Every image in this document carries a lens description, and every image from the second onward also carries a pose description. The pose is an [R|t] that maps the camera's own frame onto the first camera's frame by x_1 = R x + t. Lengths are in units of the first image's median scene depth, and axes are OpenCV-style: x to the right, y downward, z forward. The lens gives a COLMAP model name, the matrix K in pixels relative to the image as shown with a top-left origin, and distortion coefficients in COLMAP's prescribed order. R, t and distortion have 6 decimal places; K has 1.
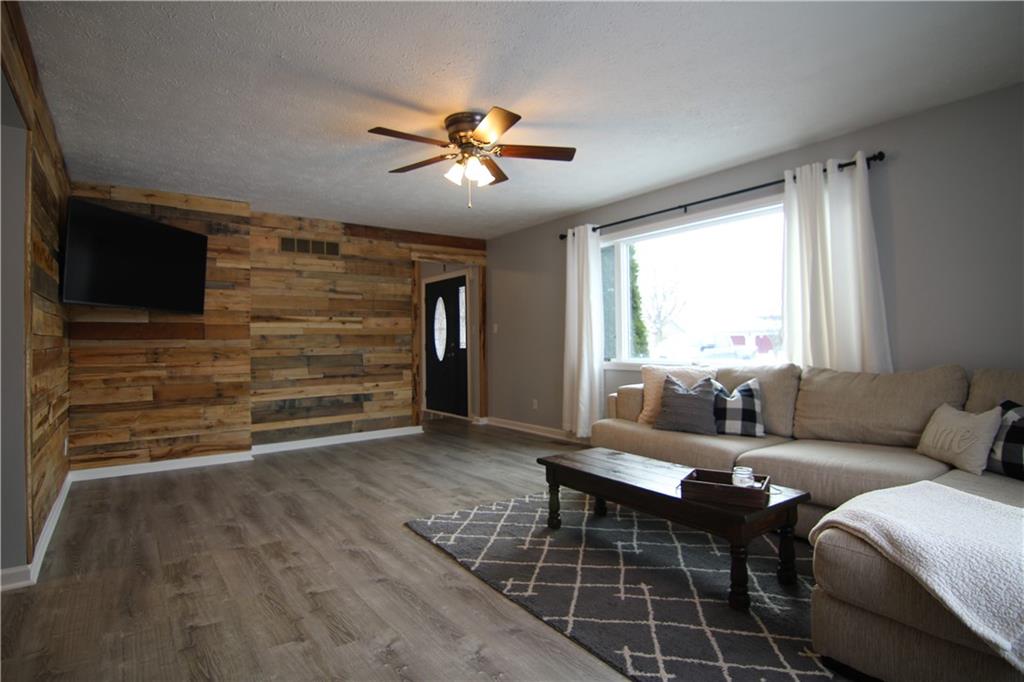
lens RADIAL K [[525.1, 0, 510.9], [0, 525.1, 340.8], [0, 0, 1]] dist [-0.026180, -0.001939]
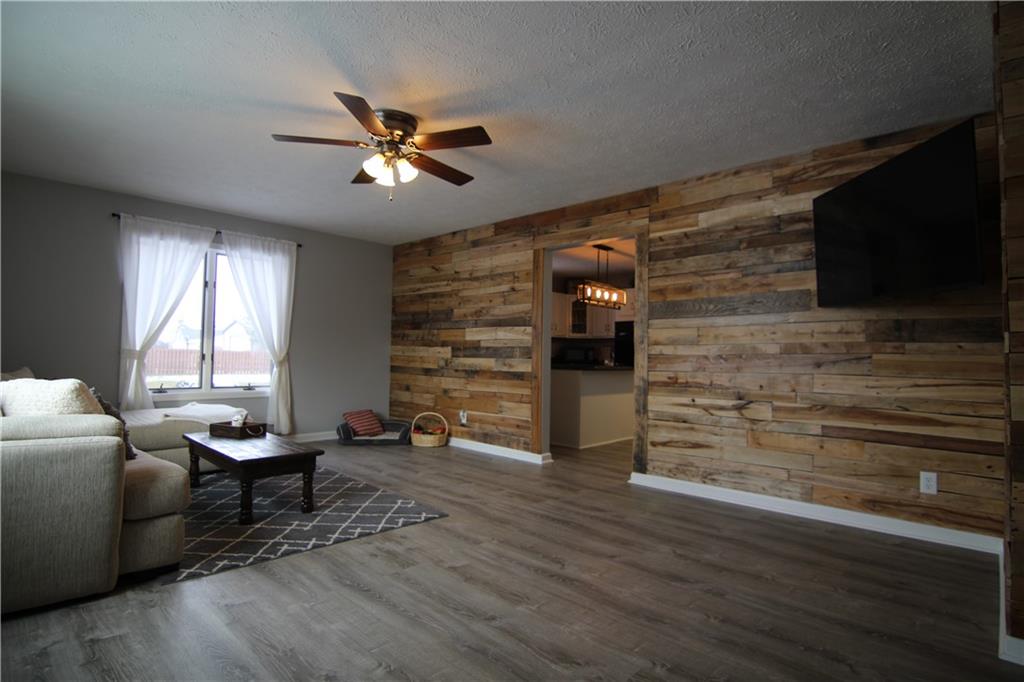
lens RADIAL K [[525.1, 0, 512.9], [0, 525.1, 344.0], [0, 0, 1]] dist [-0.026180, -0.001939]
pose [[-0.985317, -0.007174, -0.170583, -0.156763], [-0.000657, 0.999269, -0.038227, 0.042469], [0.170732, -0.037553, -0.984602, 2.196579]]
